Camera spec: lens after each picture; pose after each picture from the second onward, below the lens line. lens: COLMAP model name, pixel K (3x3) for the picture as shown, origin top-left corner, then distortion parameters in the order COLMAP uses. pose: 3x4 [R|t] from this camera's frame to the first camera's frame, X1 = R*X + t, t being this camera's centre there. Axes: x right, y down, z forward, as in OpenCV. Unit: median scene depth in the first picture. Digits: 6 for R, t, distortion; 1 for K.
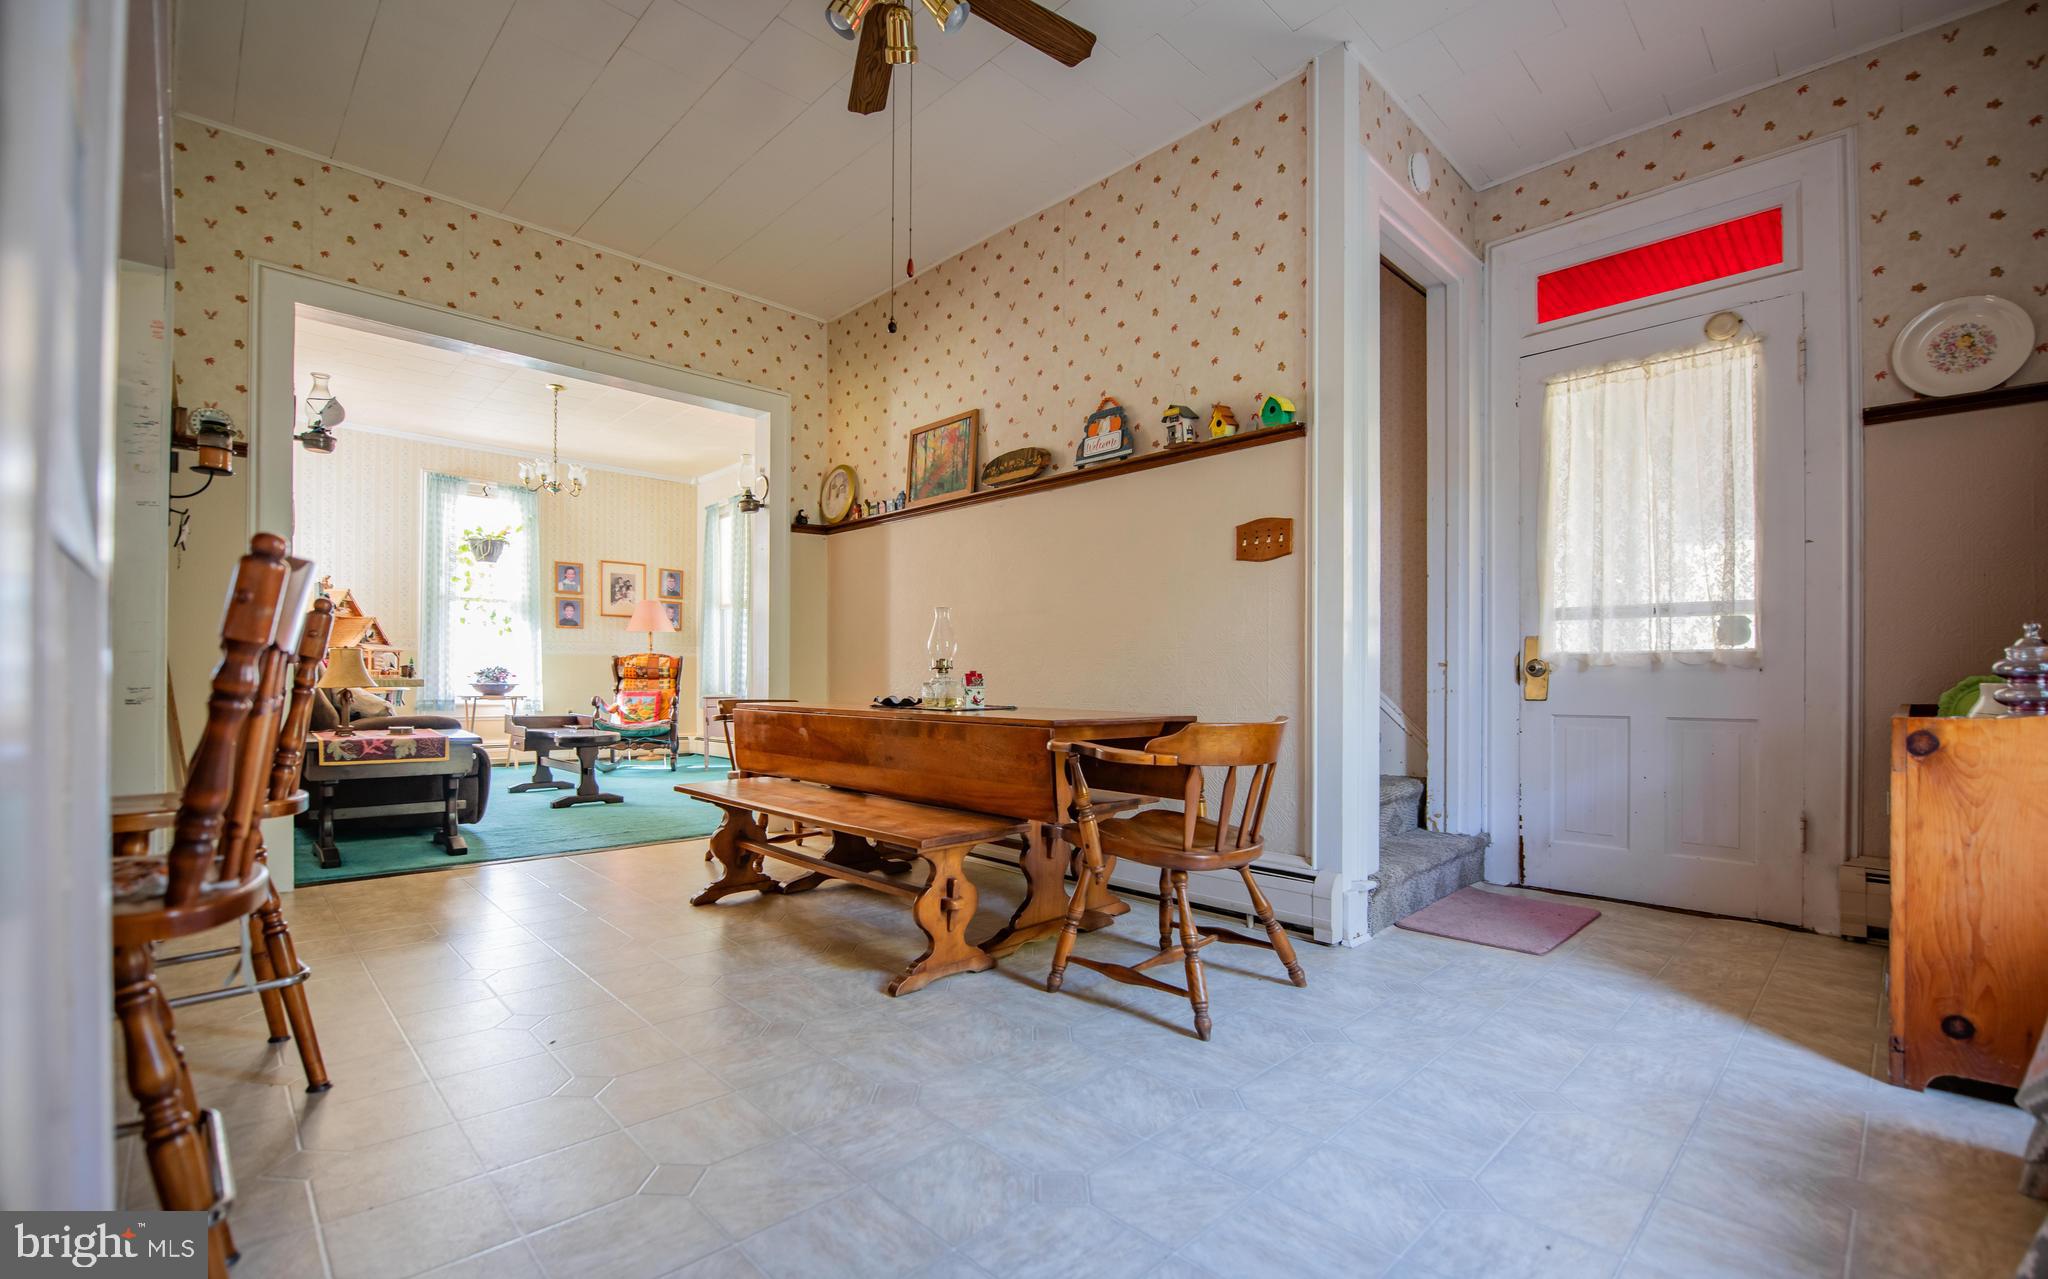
lens RADIAL K [[883.4, 0, 996.9], [0, 883.4, 676.1], [0, 0, 1]] dist [0.002085, -0.005131]
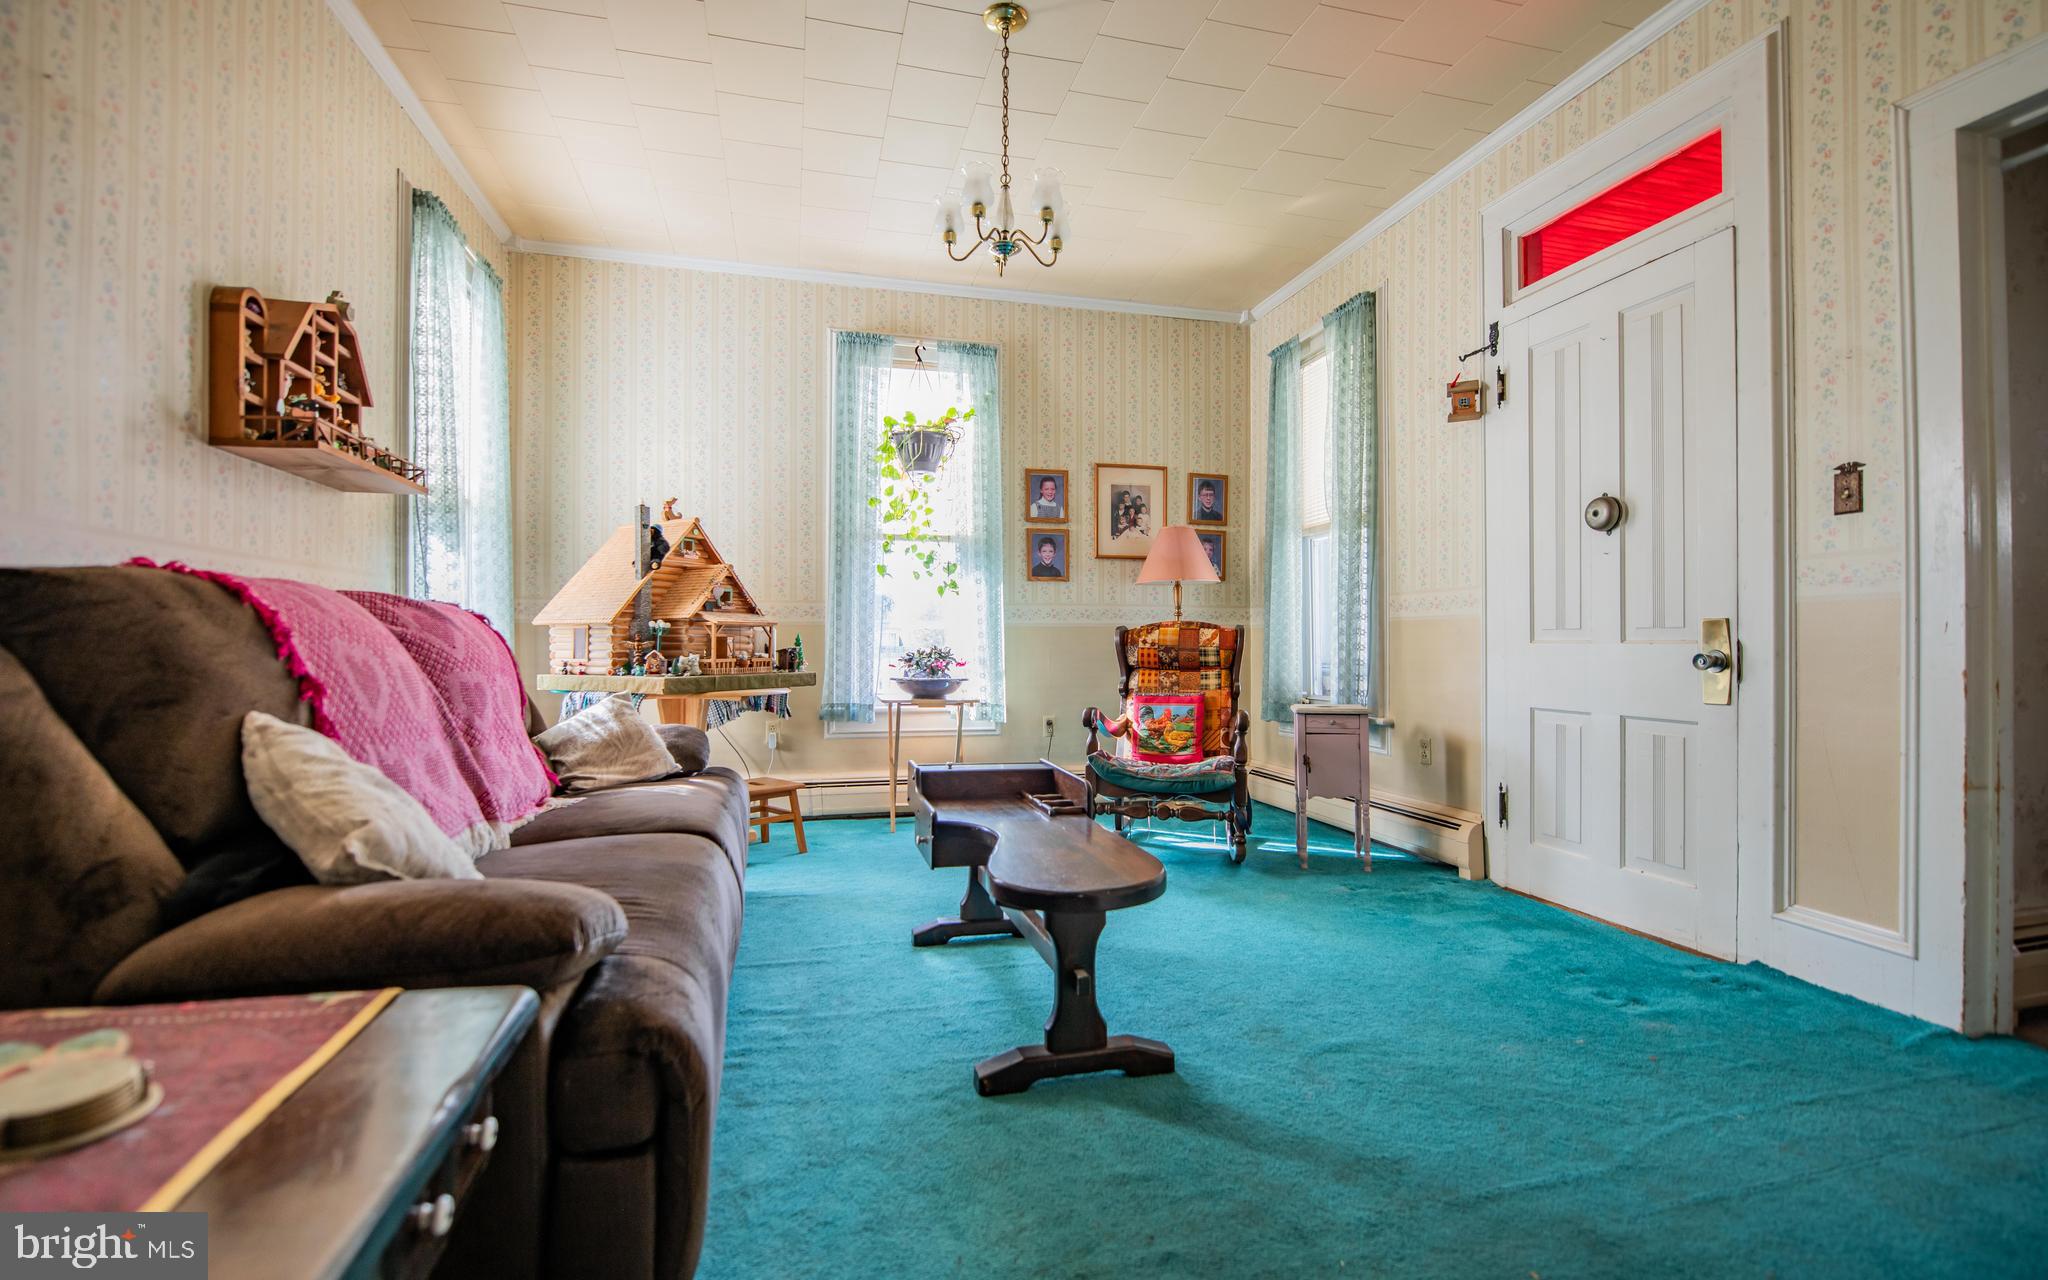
lens RADIAL K [[883.4, 0, 1020.5], [0, 883.4, 641.9], [0, 0, 1]] dist [0.002085, -0.005131]
pose [[0.879063, -0.005324, -0.476676, -0.230843], [0.004512, 0.999986, -0.002849, -0.012594], [0.476684, 0.000353, 0.879075, 0.499204]]
